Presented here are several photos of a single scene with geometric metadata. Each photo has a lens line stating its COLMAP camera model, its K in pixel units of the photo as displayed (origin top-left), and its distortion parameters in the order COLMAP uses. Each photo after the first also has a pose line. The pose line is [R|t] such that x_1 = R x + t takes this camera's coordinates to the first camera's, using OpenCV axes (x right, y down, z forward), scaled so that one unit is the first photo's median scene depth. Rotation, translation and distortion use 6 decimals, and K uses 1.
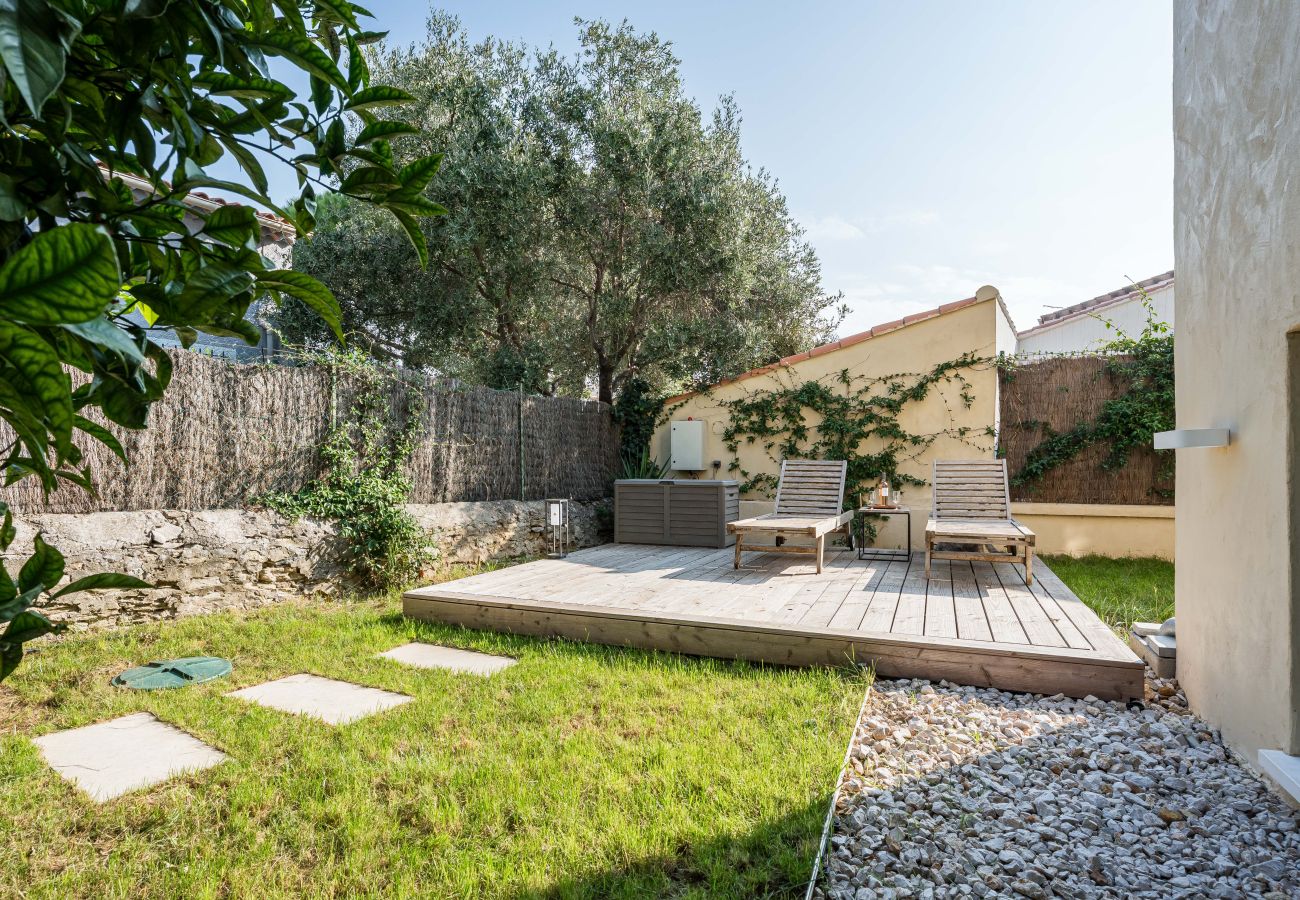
lens RADIAL K [[729.0, 0, 638.6], [0, 729.0, 457.6], [0, 0, 1]] dist [0.008754, -0.005513]
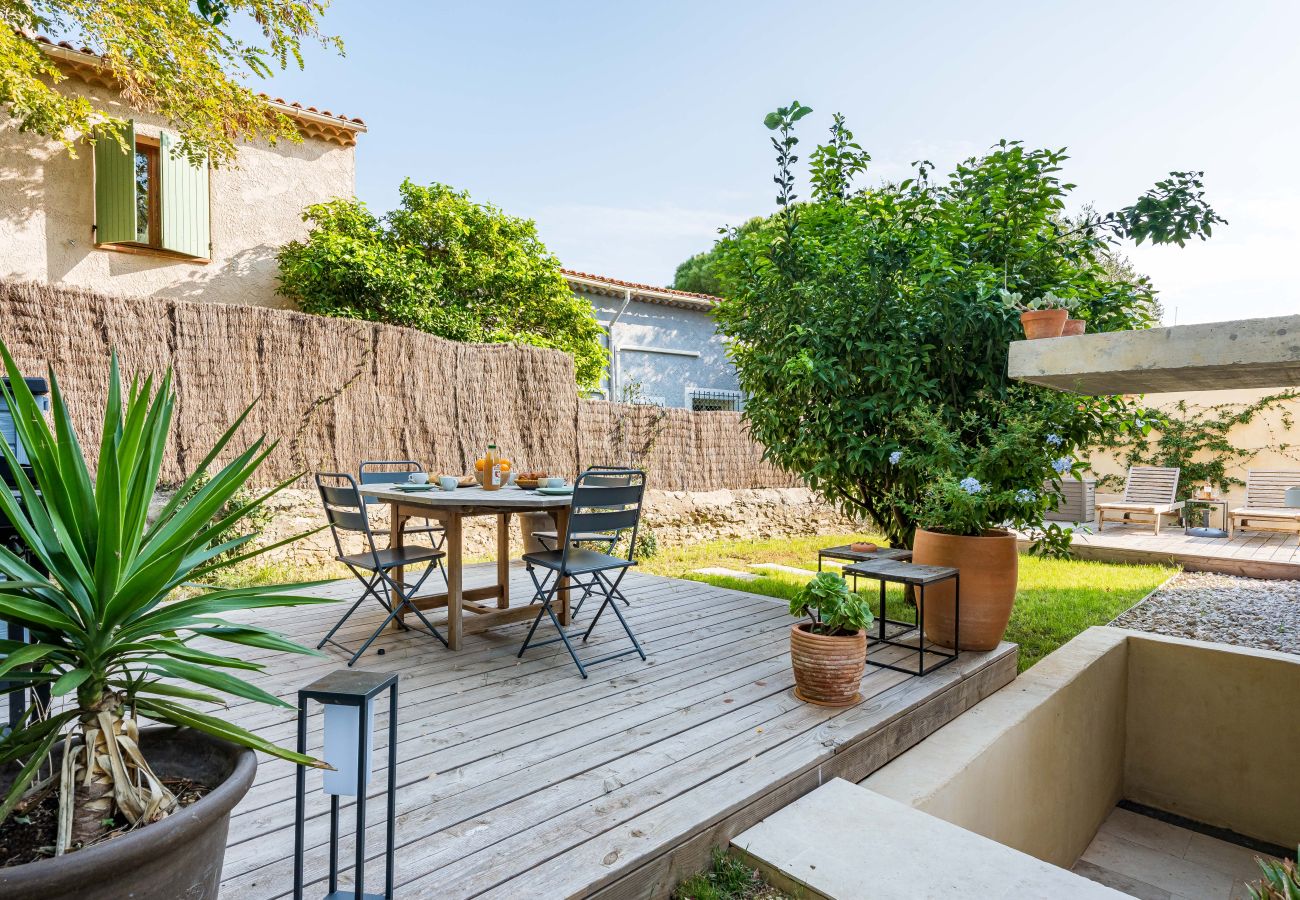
lens RADIAL K [[729.0, 0, 647.0], [0, 729.0, 458.5], [0, 0, 1]] dist [0.008754, -0.005513]
pose [[0.931540, 0.010131, -0.363498, -0.164282], [-0.004250, 0.999847, 0.016974, -0.030976], [0.363614, -0.014267, 0.931440, -0.693746]]
